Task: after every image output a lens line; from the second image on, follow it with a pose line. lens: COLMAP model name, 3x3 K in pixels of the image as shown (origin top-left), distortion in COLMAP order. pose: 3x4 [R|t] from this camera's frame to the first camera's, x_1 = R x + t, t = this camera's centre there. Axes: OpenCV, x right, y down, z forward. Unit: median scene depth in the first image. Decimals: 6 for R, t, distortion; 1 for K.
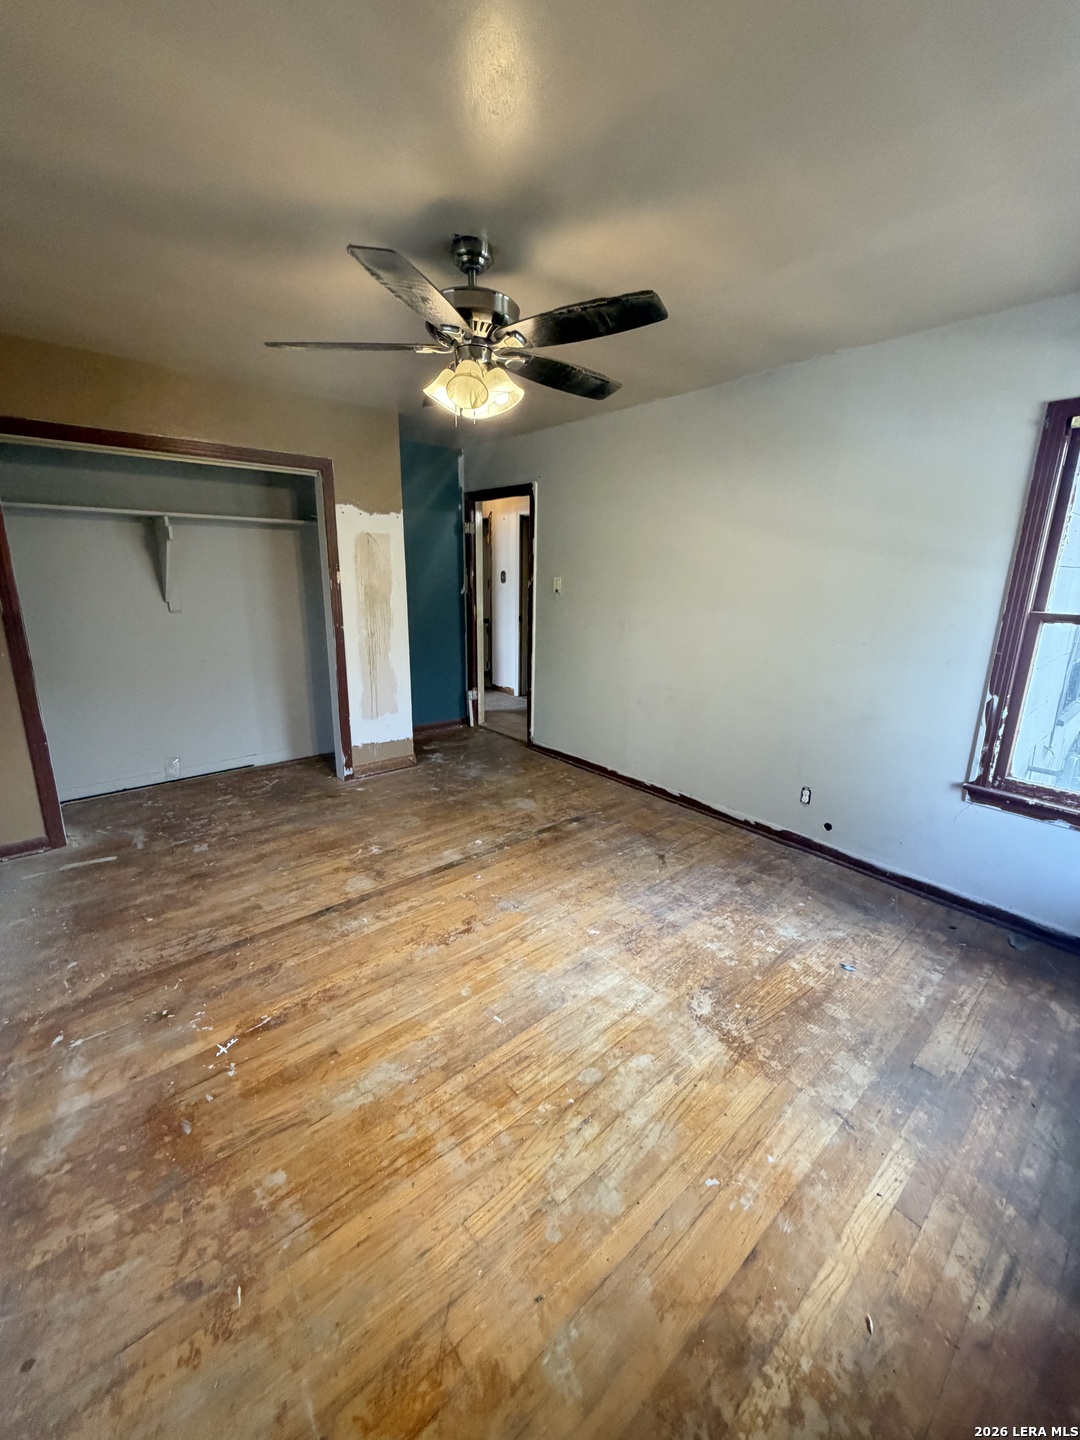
lens RADIAL K [[573.9, 0, 538.5], [0, 573.9, 714.6], [0, 0, 1]] dist [-0.000587, 0.000095]
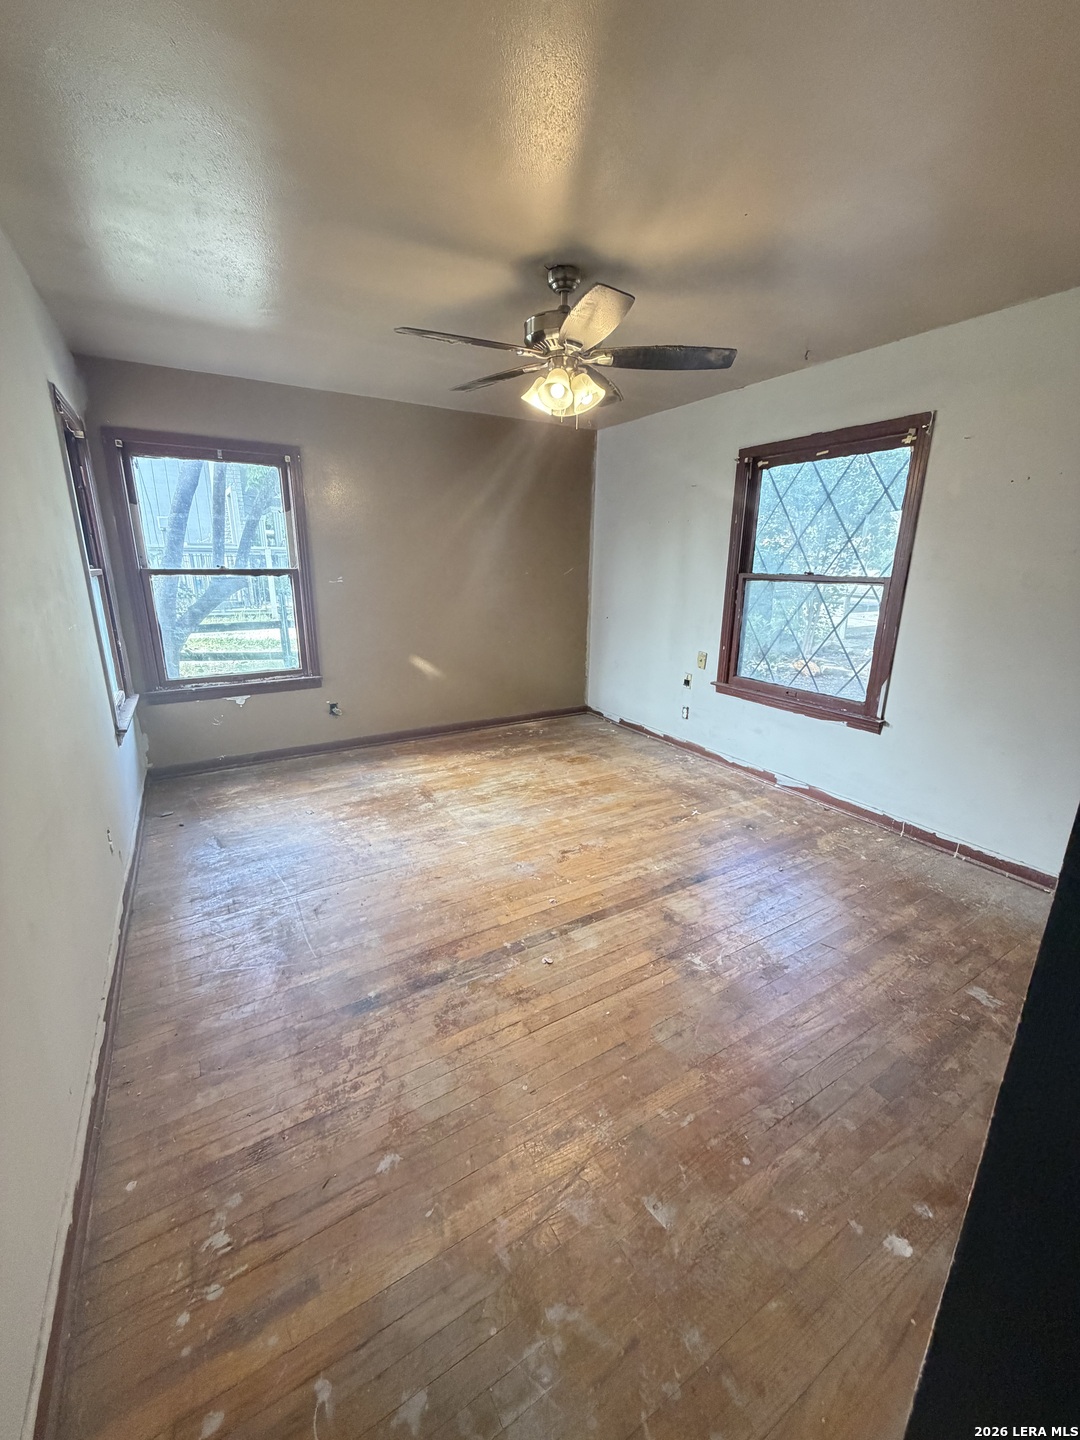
lens RADIAL K [[573.9, 0, 538.5], [0, 573.9, 714.6], [0, 0, 1]] dist [-0.000587, 0.000095]
pose [[-0.985454, -0.069942, 0.154880, -0.267649], [0.015396, 0.870889, 0.491238, -0.523772], [-0.169241, 0.486477, -0.857145, 2.156139]]
